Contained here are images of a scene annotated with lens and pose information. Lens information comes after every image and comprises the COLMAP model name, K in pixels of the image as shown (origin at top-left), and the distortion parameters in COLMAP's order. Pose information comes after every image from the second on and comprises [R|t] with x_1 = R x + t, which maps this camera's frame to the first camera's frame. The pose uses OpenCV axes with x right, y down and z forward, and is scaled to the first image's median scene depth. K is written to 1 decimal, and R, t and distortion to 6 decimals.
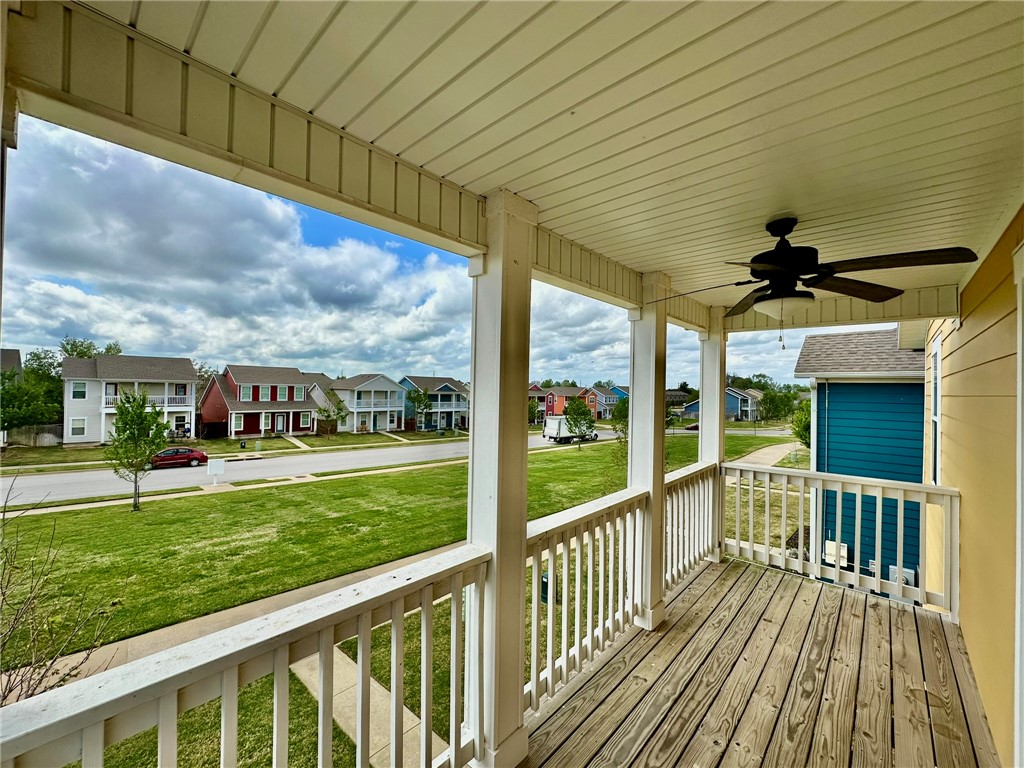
lens RADIAL K [[409.7, 0, 510.6], [0, 409.7, 384.0], [0, 0, 1]] dist [-0.003218, 0.000200]
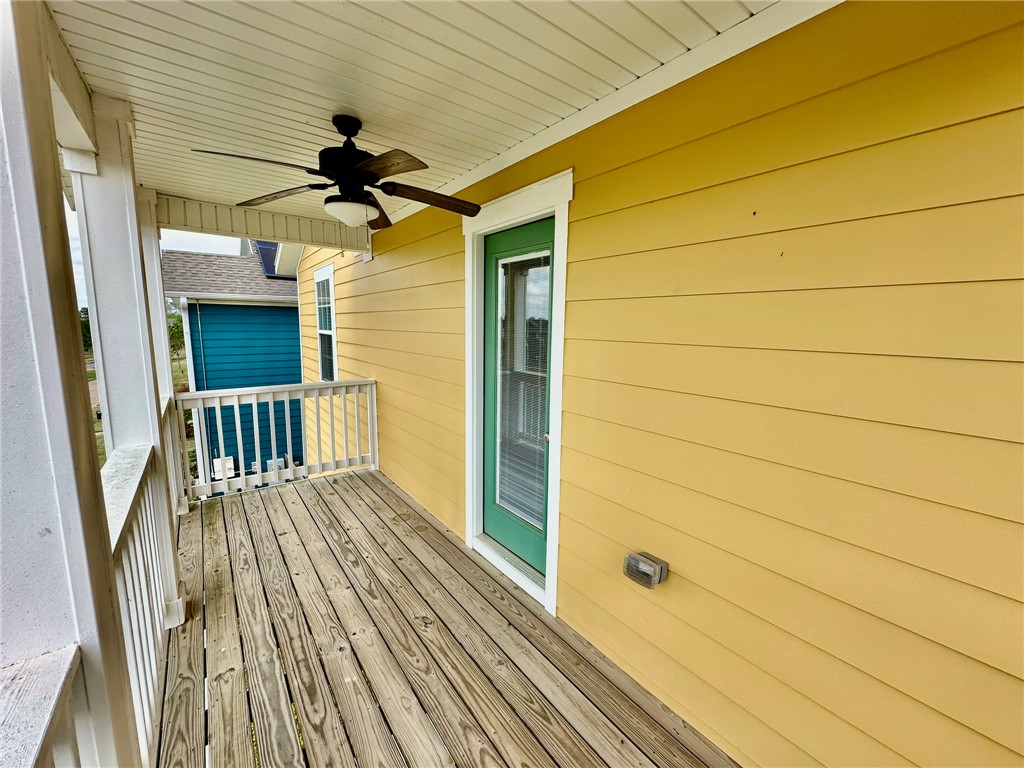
lens RADIAL K [[409.7, 0, 510.6], [0, 409.7, 384.0], [0, 0, 1]] dist [-0.003218, 0.000200]
pose [[0.173968, -0.157934, 0.972004, -0.225694], [-0.020262, 0.986272, 0.163879, 0.037159], [-0.984543, -0.048205, 0.168380, 0.325369]]
